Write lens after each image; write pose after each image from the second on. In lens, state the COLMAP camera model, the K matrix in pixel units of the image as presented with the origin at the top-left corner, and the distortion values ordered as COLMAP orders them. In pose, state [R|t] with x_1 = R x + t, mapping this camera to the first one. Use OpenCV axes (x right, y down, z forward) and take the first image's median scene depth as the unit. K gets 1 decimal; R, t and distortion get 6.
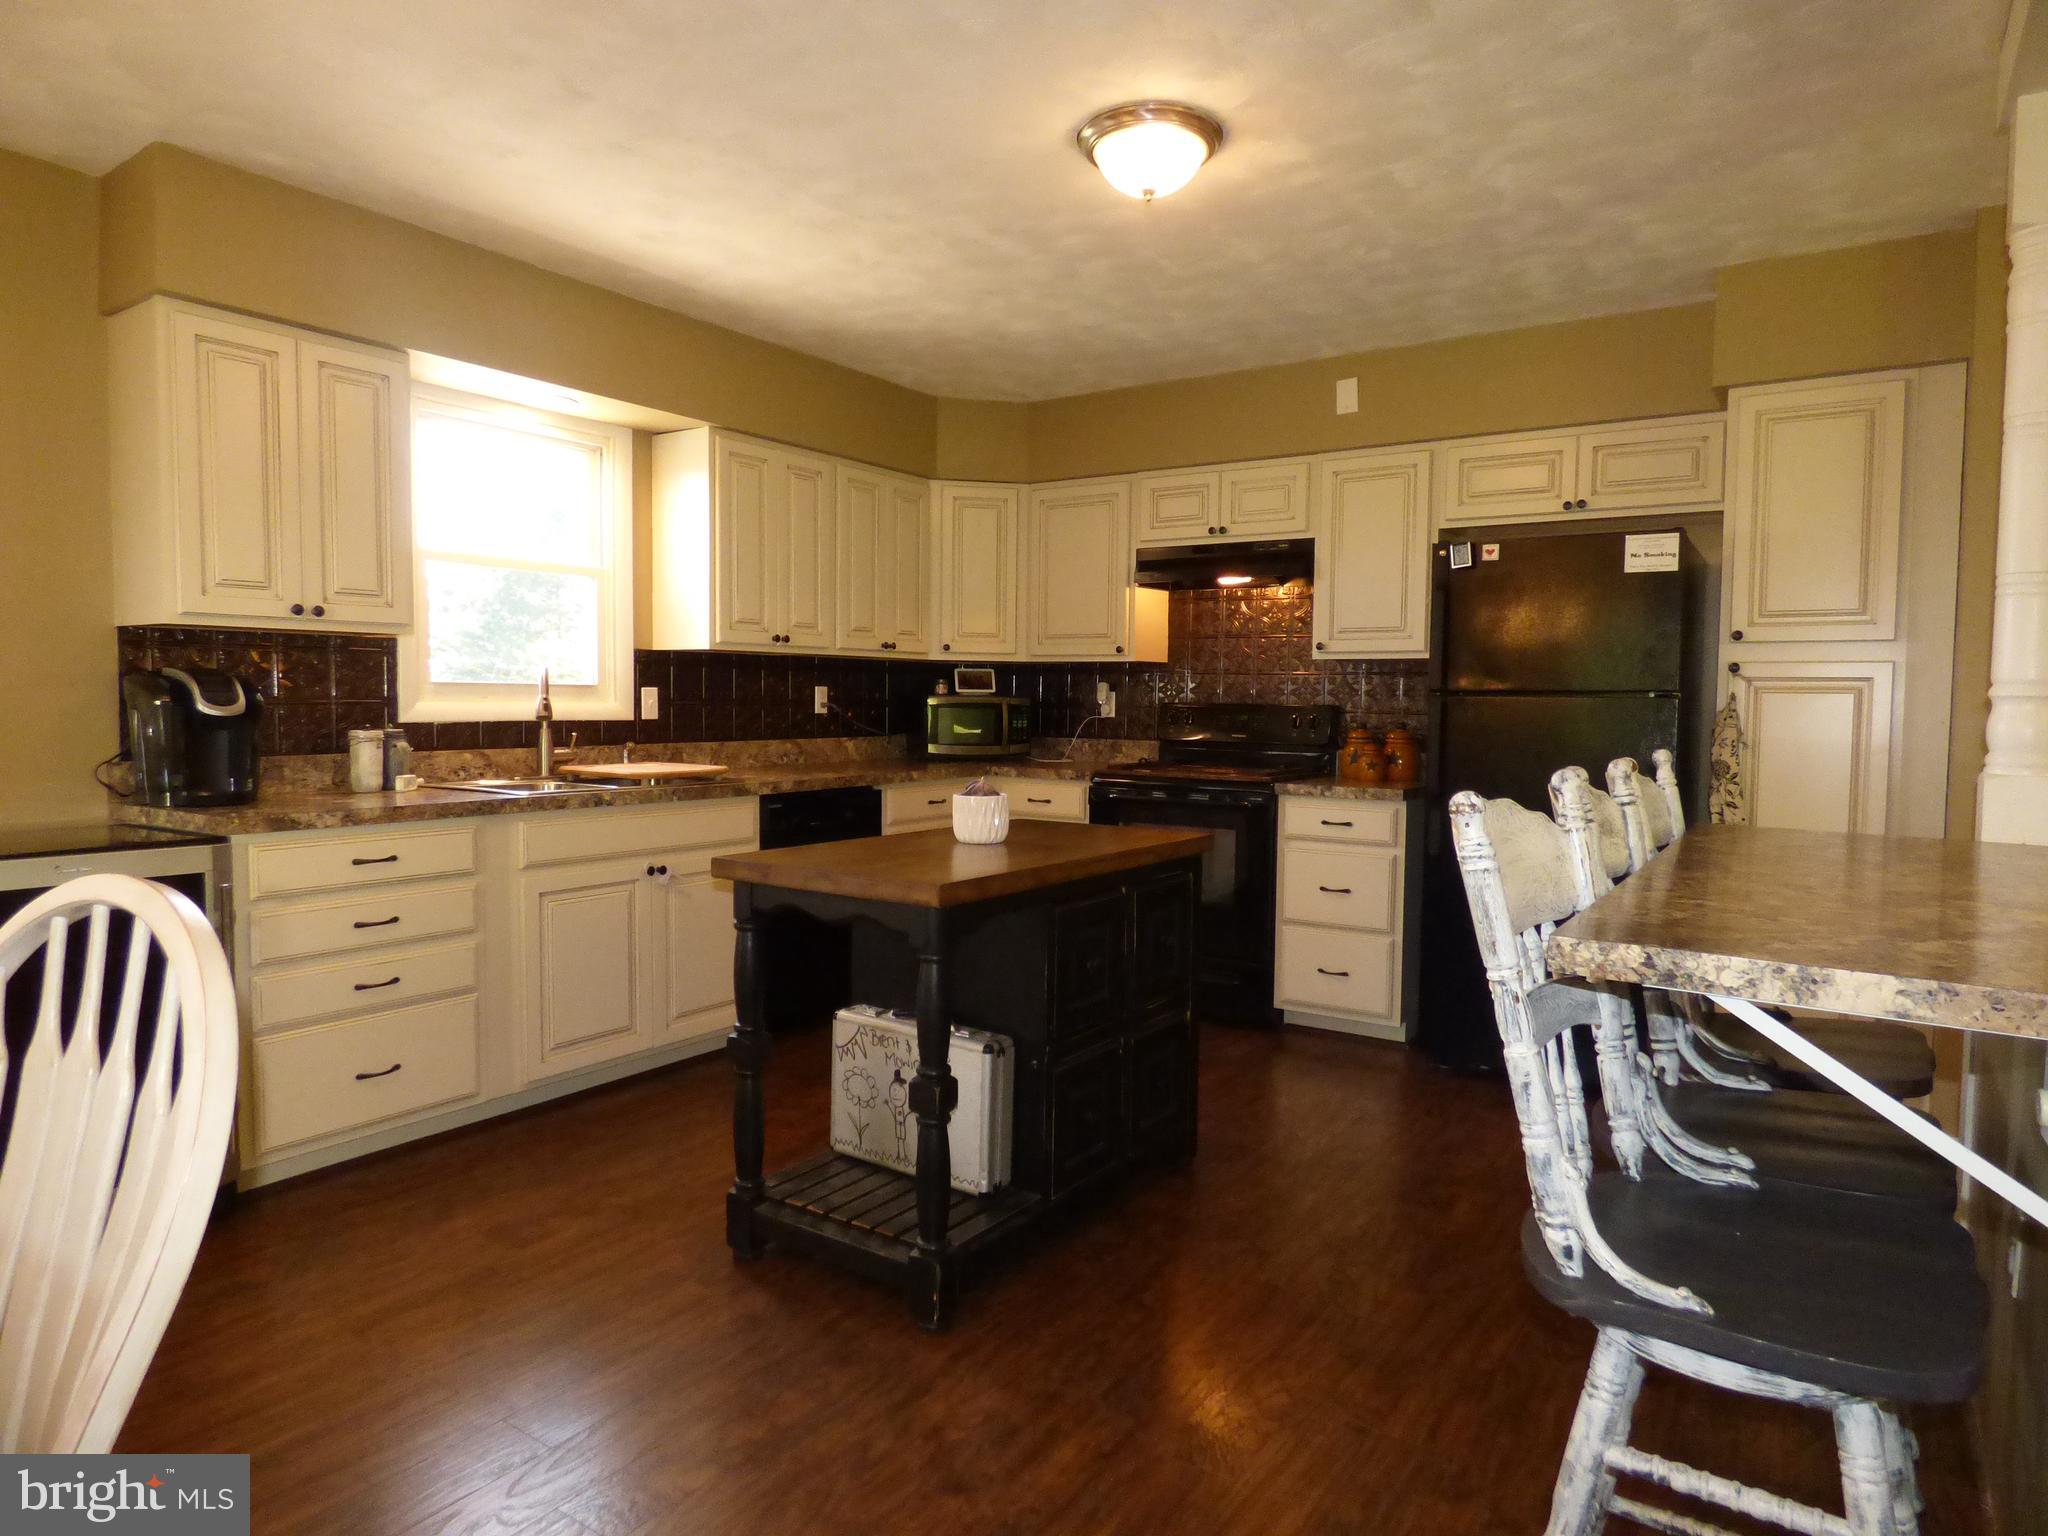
lens RADIAL K [[1235.5, 0, 1024.8], [0, 1235.5, 762.4], [0, 0, 1]] dist [-0.003285, -0.001723]
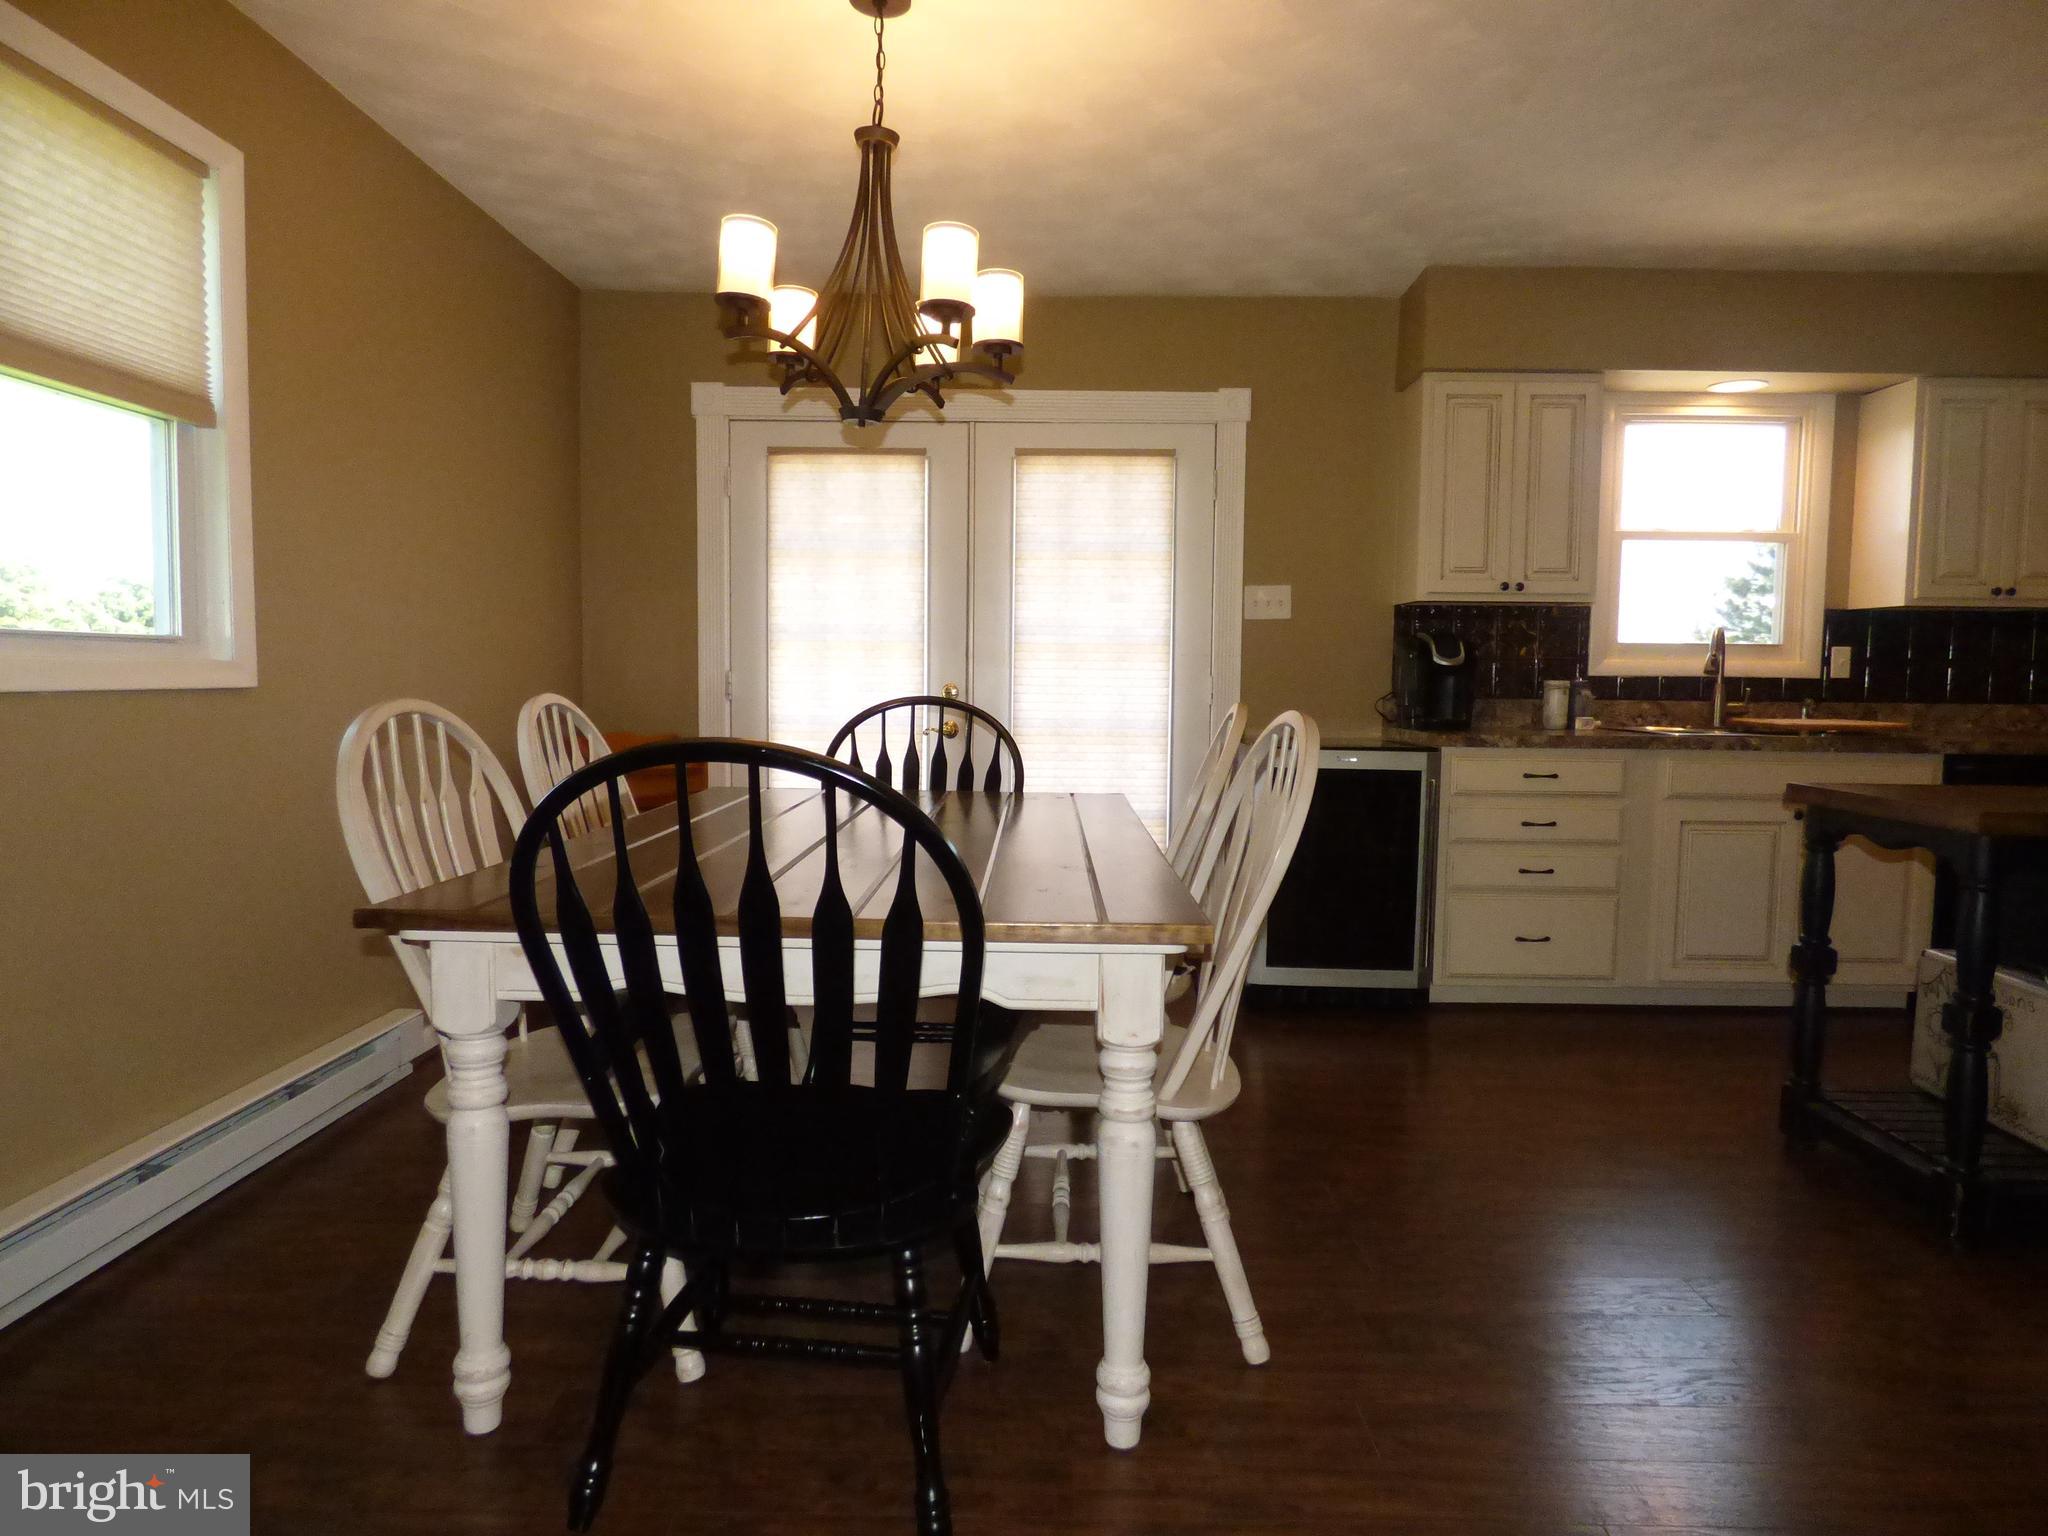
lens RADIAL K [[1235.5, 0, 1020.3], [0, 1235.5, 764.5], [0, 0, 1]] dist [-0.003285, -0.001723]
pose [[0.547723, 0.060398, -0.834477, 0.237623], [-0.050581, 0.997957, 0.039031, 0.040740], [0.835129, 0.020830, 0.549659, -0.159060]]
